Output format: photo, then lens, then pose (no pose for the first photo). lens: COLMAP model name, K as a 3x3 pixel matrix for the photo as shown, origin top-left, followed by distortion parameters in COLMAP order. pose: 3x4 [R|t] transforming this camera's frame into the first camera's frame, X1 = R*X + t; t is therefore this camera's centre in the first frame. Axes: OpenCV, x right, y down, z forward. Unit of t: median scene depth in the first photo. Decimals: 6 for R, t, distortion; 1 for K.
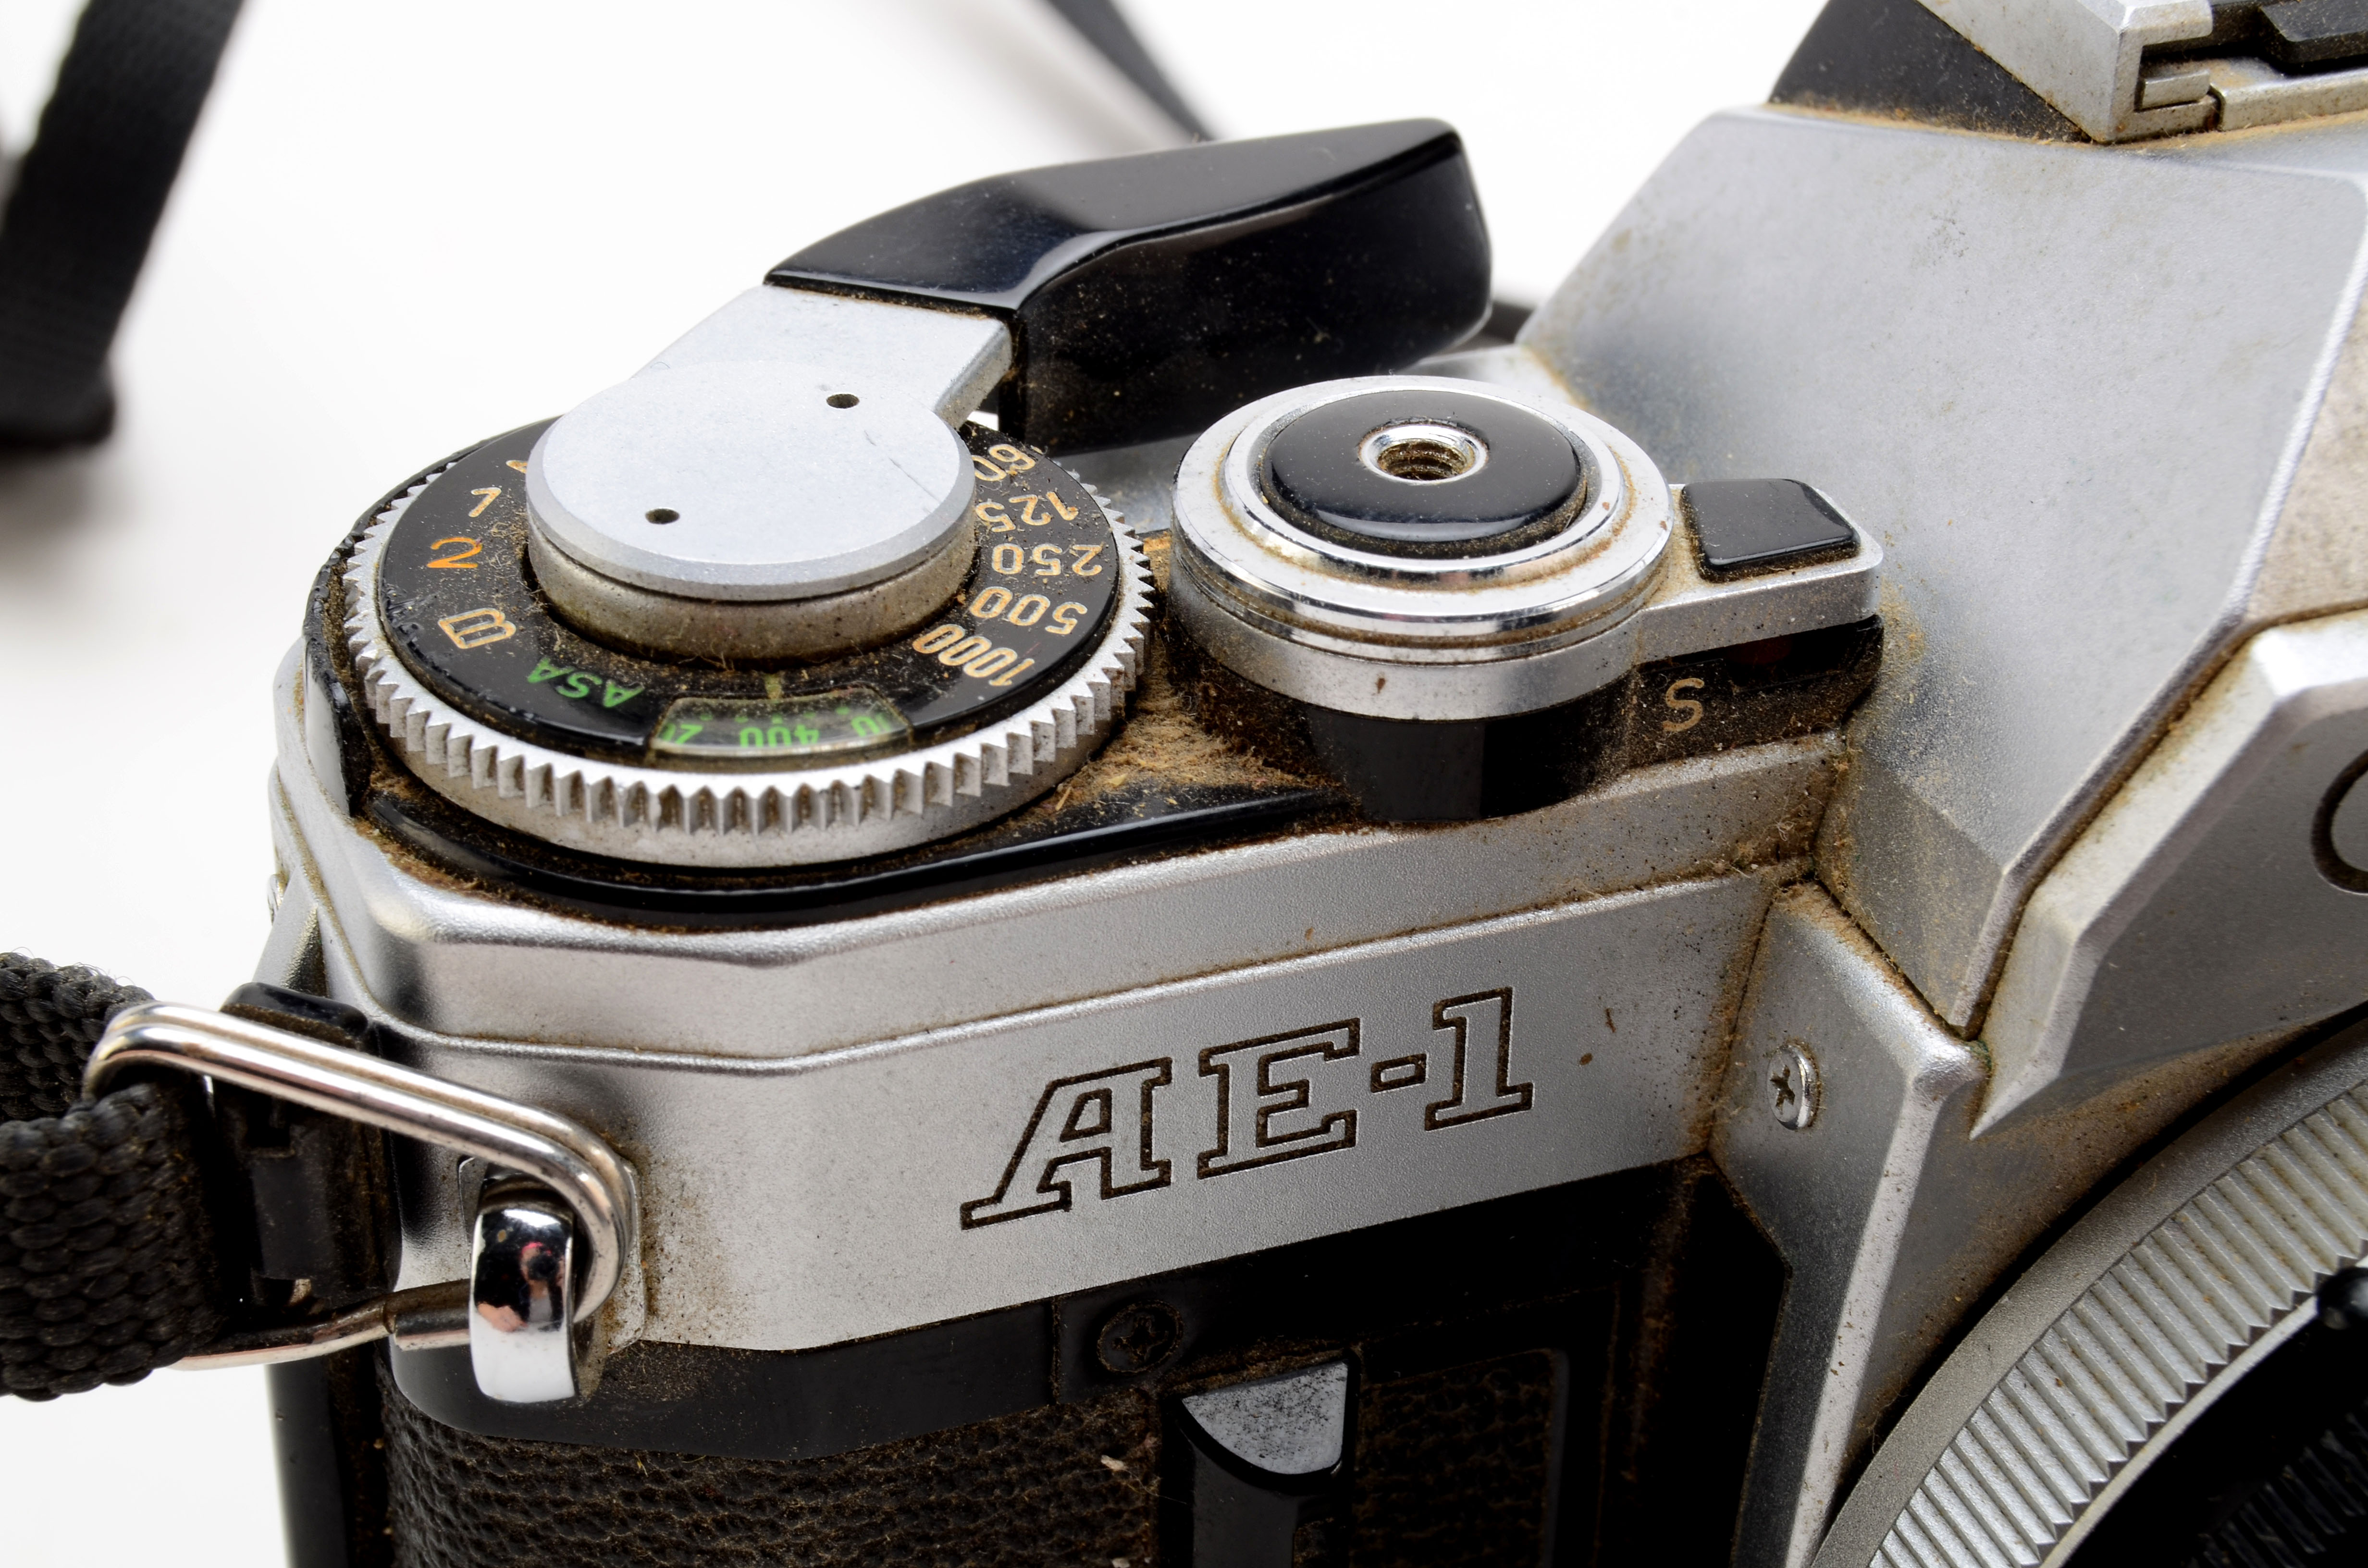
lens RADIAL K [[5049.2, 0, 1188.6], [0, 5049.2, 785.9], [0, 0, 1]] dist [0.007051, 0.000000]
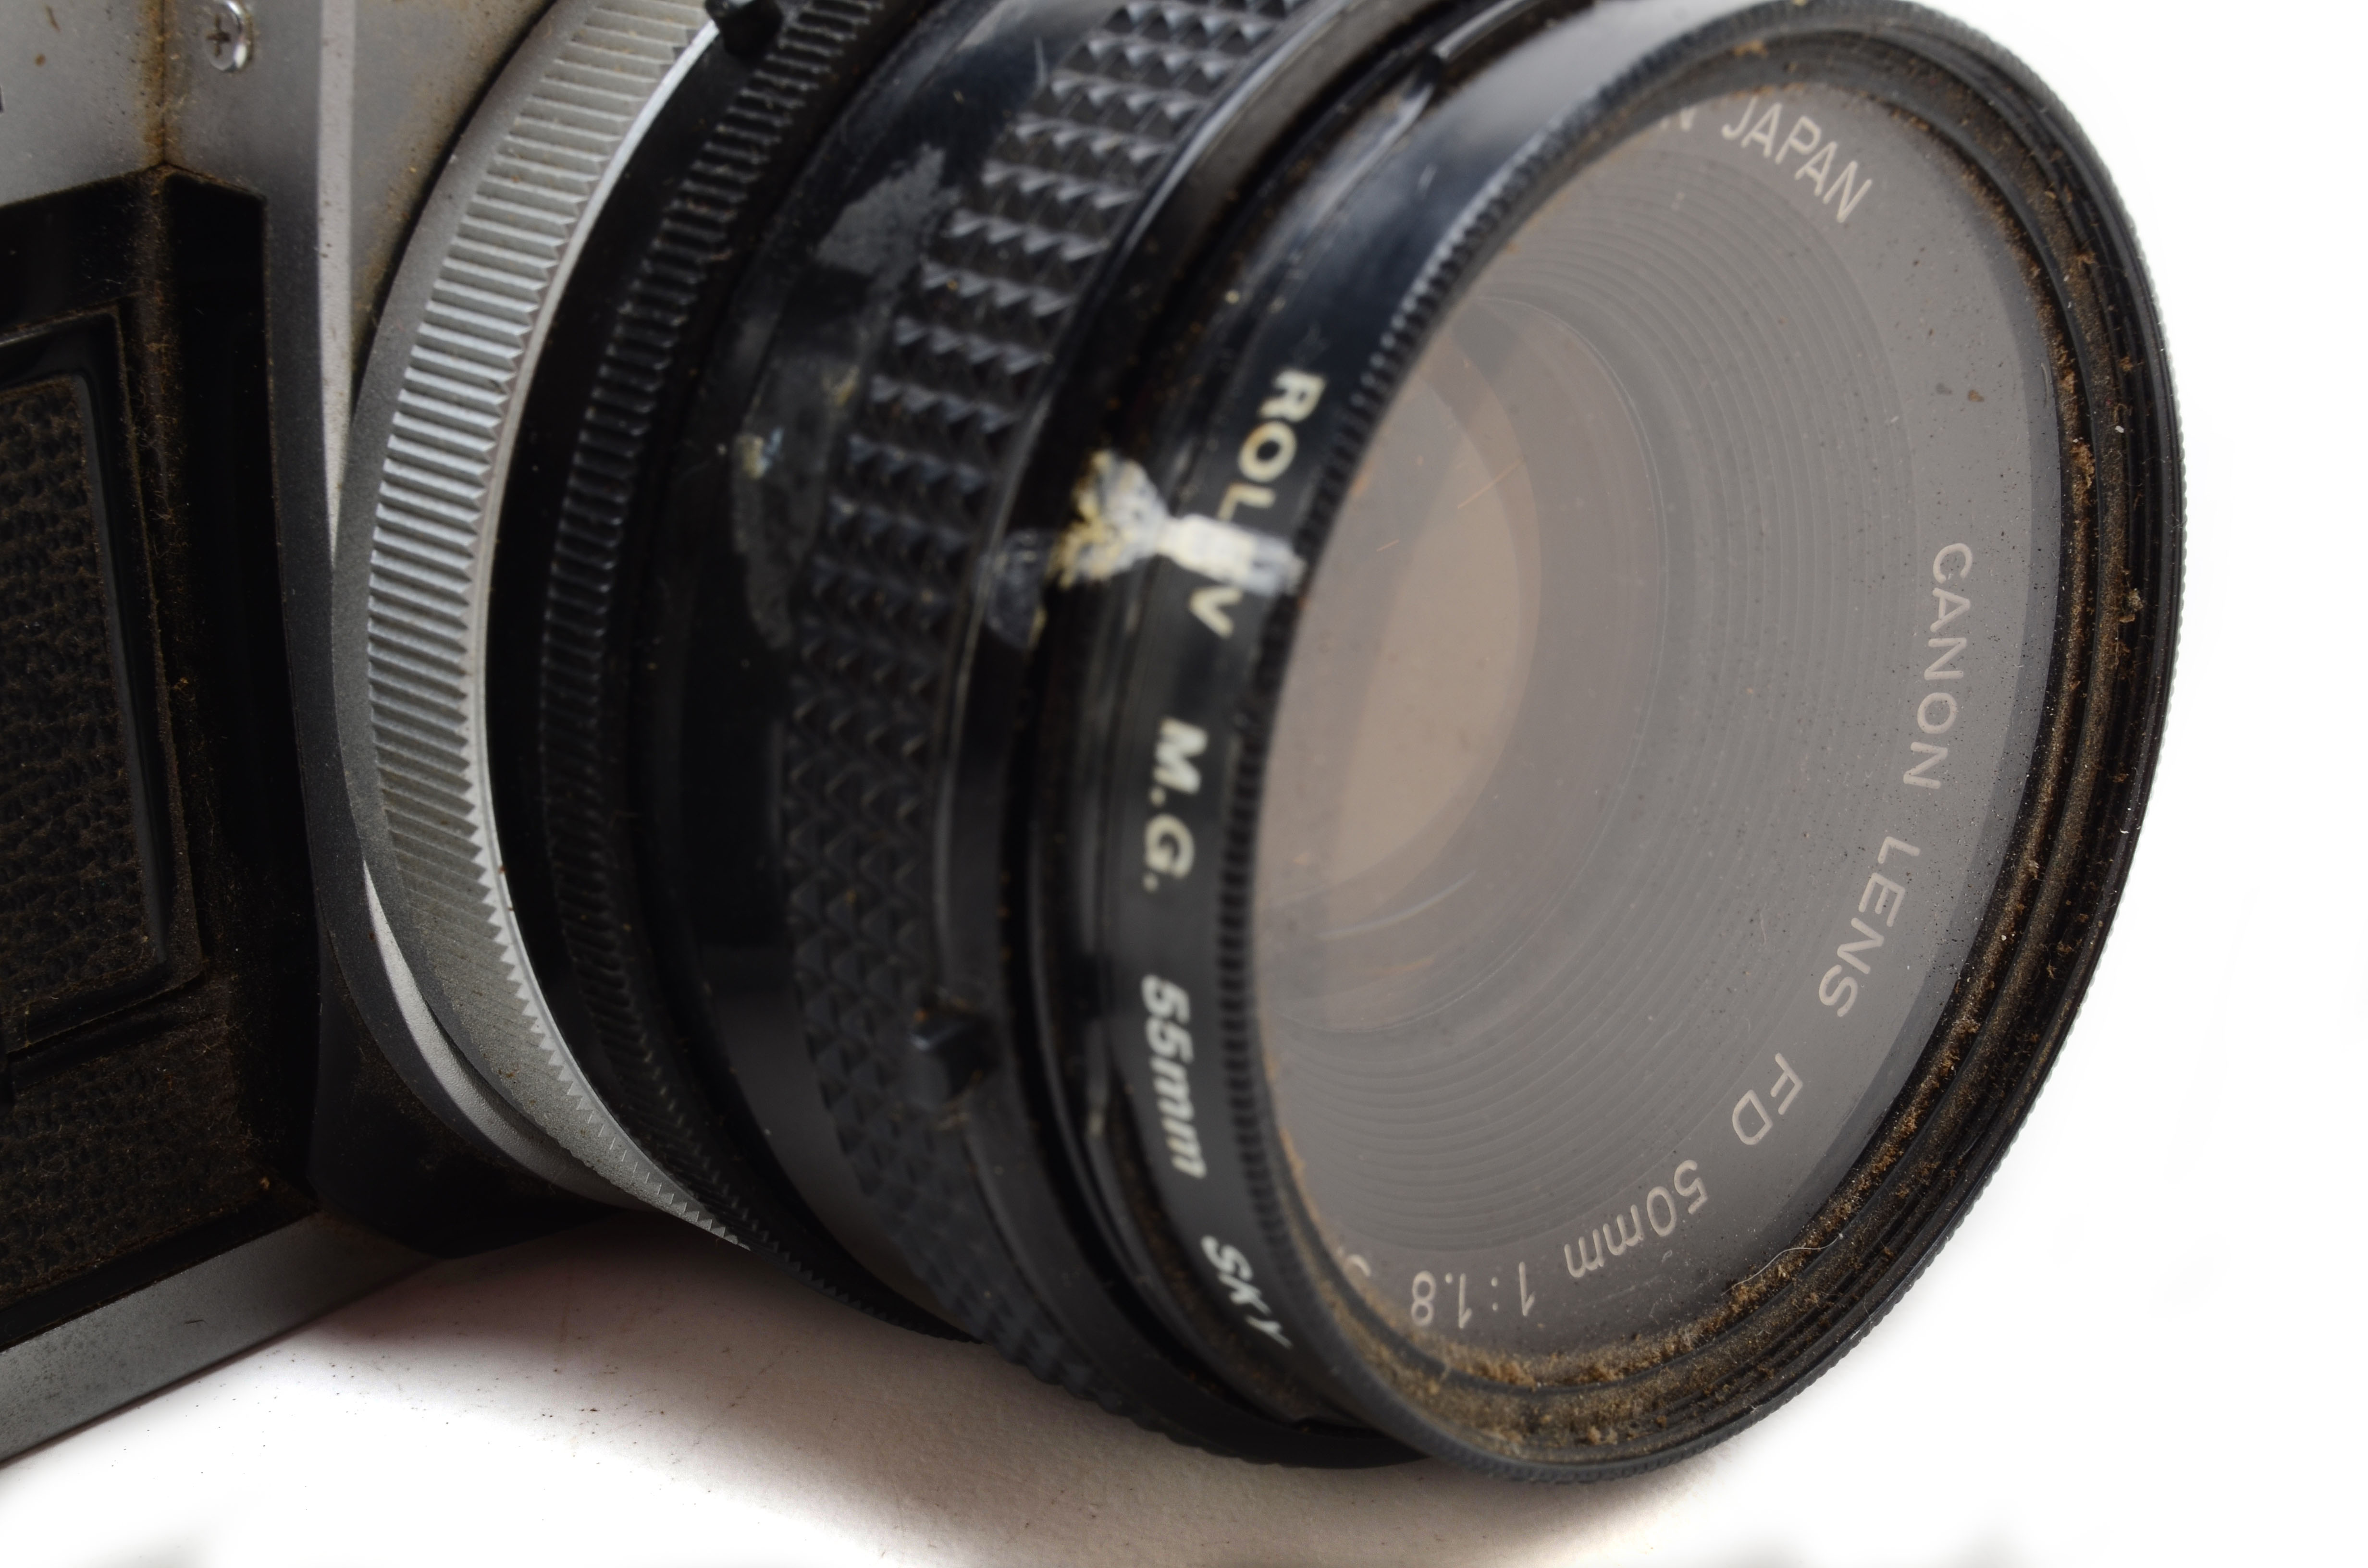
lens RADIAL K [[5049.2, 0, 1189.7], [0, 5049.2, 797.6], [0, 0, 1]] dist [0.007051, 0.000000]
pose [[0.905976, -0.211420, 0.366755, -0.139749], [0.278294, 0.950290, -0.139649, 0.447740], [-0.318999, 0.228584, 0.919777, -0.081565]]
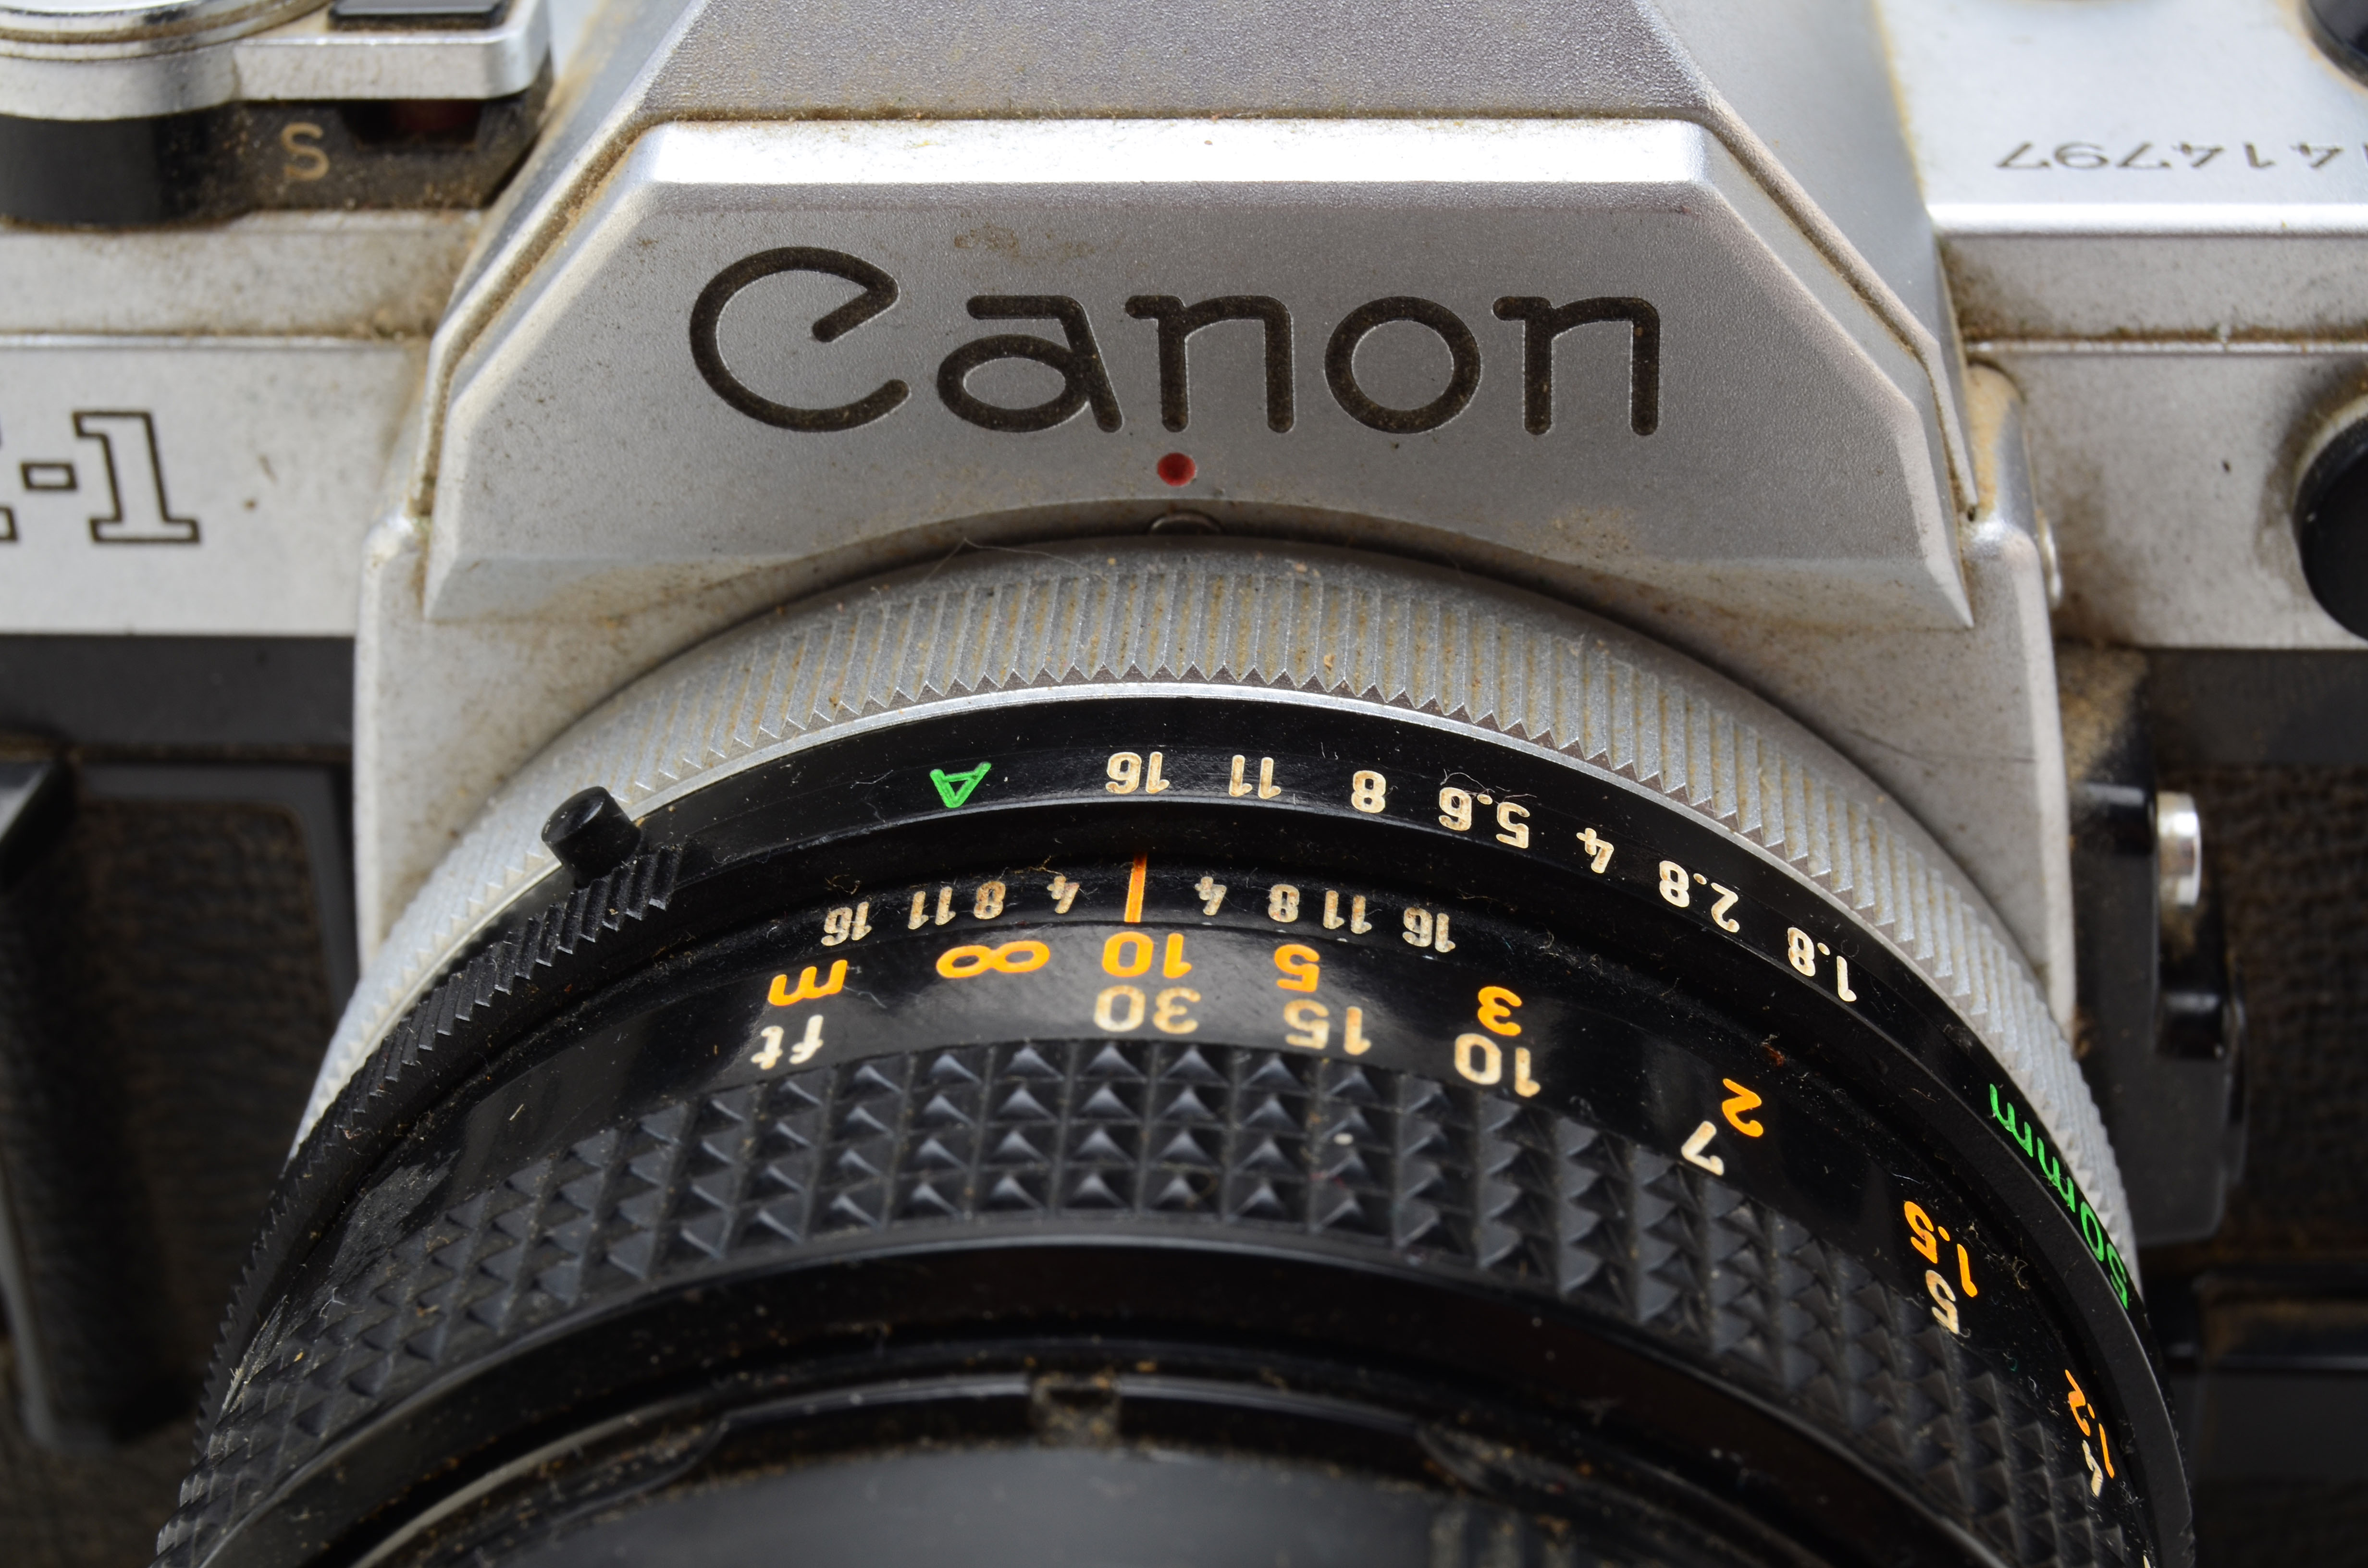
lens RADIAL K [[5049.2, 0, 1079.1], [0, 5049.2, 876.7], [0, 0, 1]] dist [0.007051, 0.000000]
pose [[0.890774, 0.196122, -0.409949, 0.668207], [-0.183546, 0.980498, 0.070252, 0.026173], [0.415732, 0.012666, 0.909399, 0.154268]]
